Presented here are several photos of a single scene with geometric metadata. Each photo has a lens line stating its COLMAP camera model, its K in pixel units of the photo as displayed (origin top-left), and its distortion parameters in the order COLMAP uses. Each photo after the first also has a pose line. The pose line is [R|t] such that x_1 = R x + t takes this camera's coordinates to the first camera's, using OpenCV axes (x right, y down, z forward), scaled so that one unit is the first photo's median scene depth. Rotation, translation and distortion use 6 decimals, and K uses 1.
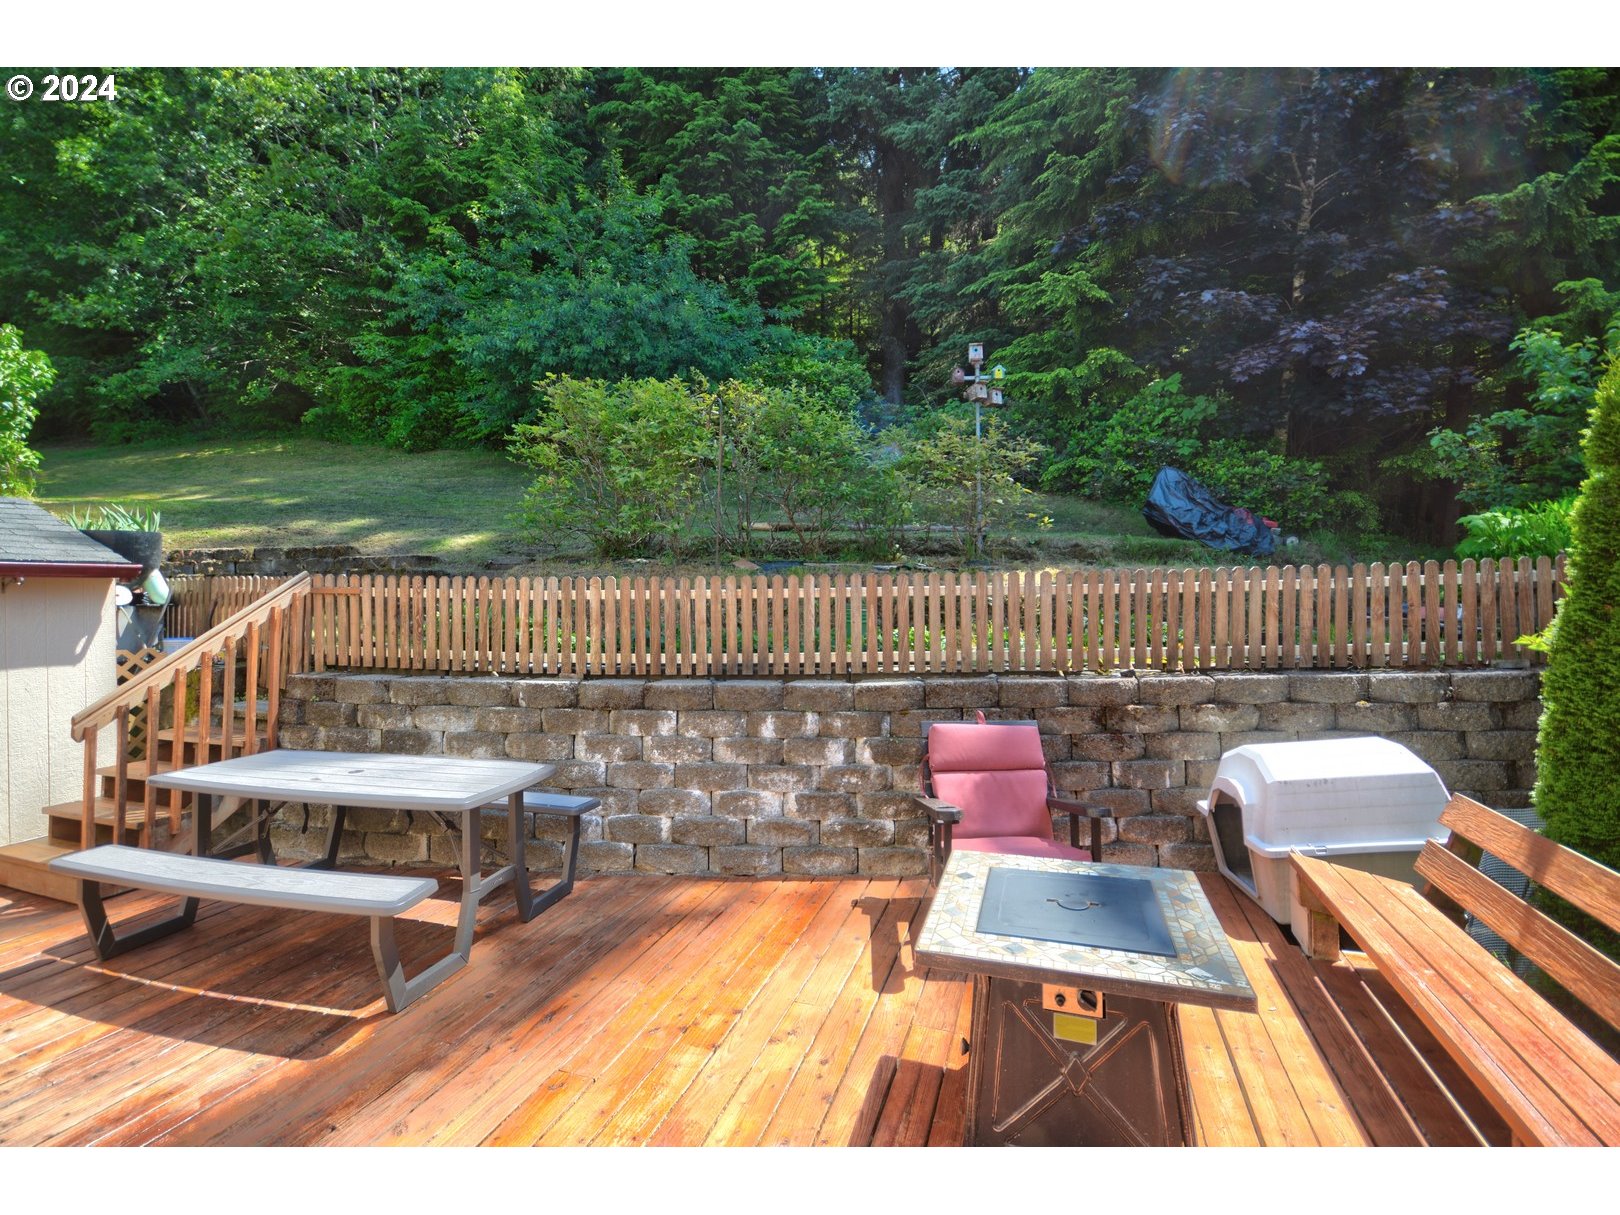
lens RADIAL K [[729.3, 0, 810.0], [0, 729.3, 607.5], [0, 0, 1]] dist [-0.000724, -0.000677]
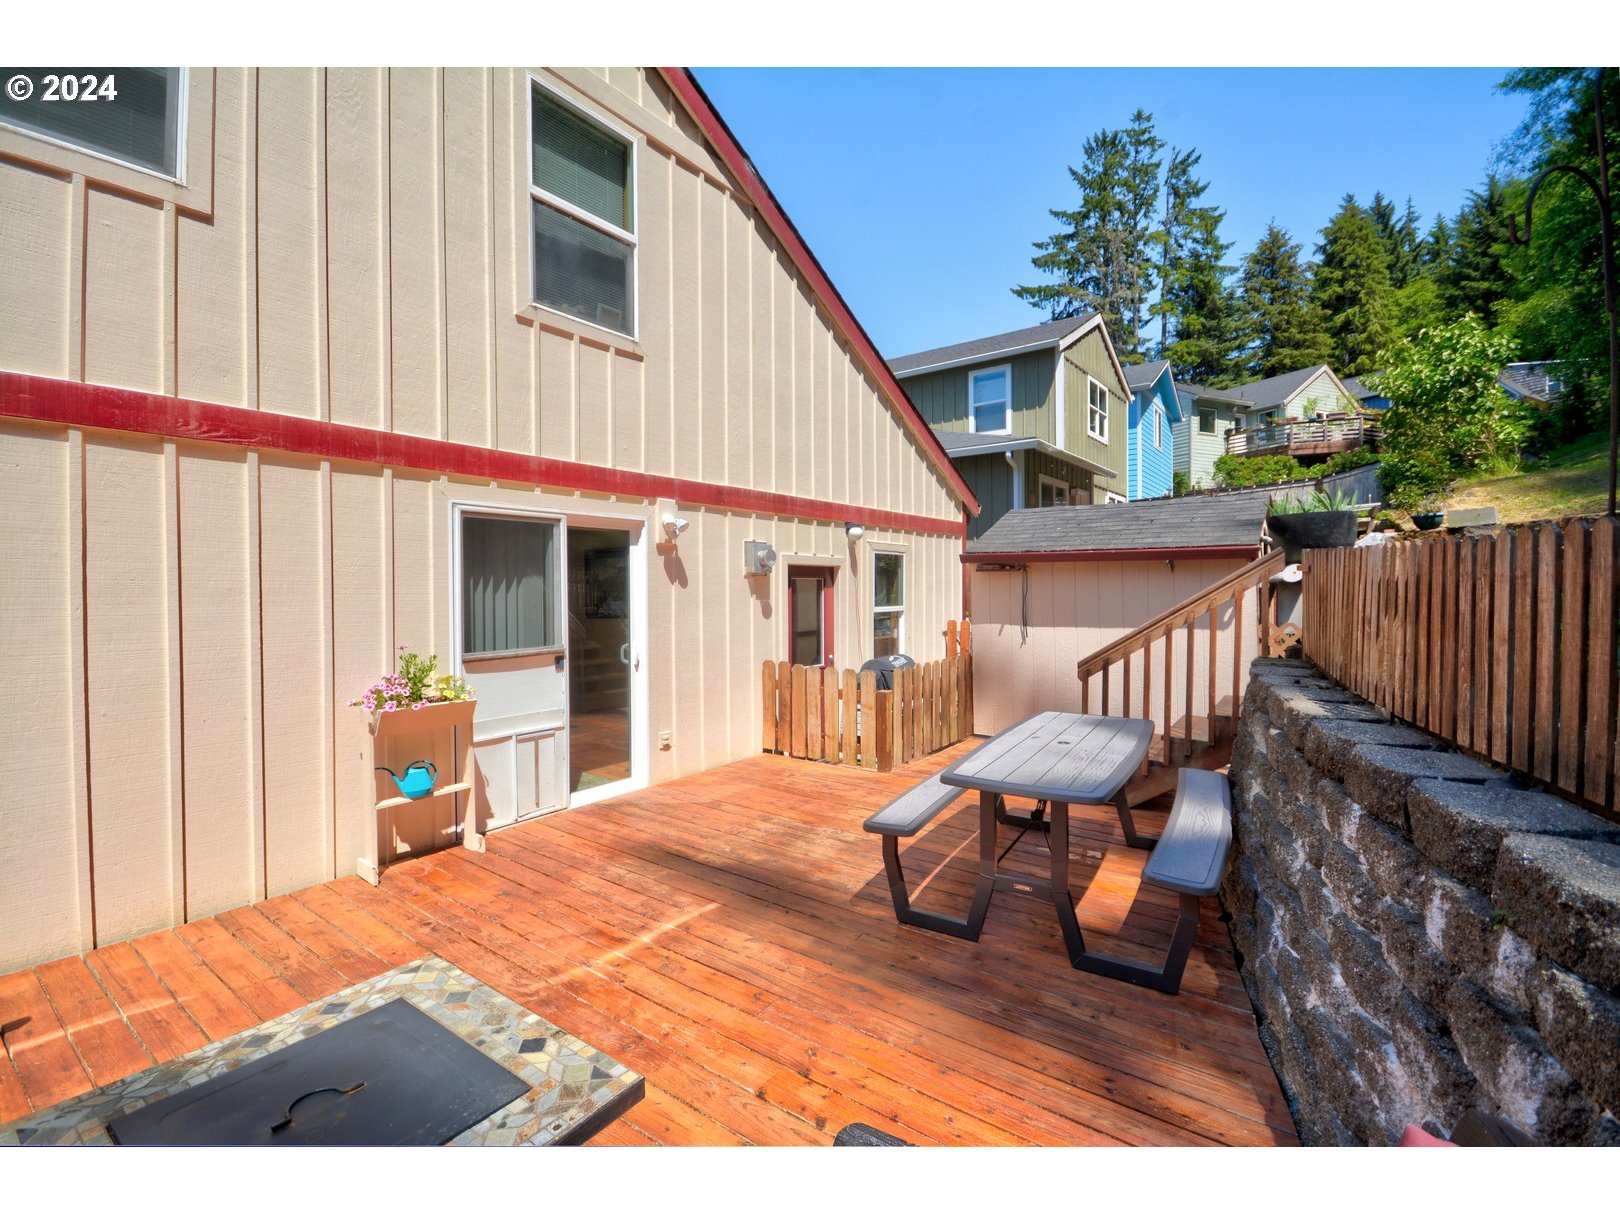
lens RADIAL K [[729.3, 0, 810.0], [0, 729.3, 607.5], [0, 0, 1]] dist [-0.000724, -0.000677]
pose [[-0.288648, 0.040855, -0.956563, 0.704112], [0.002132, 0.999114, 0.042029, -0.033678], [0.957433, 0.010092, -0.288479, 1.356931]]
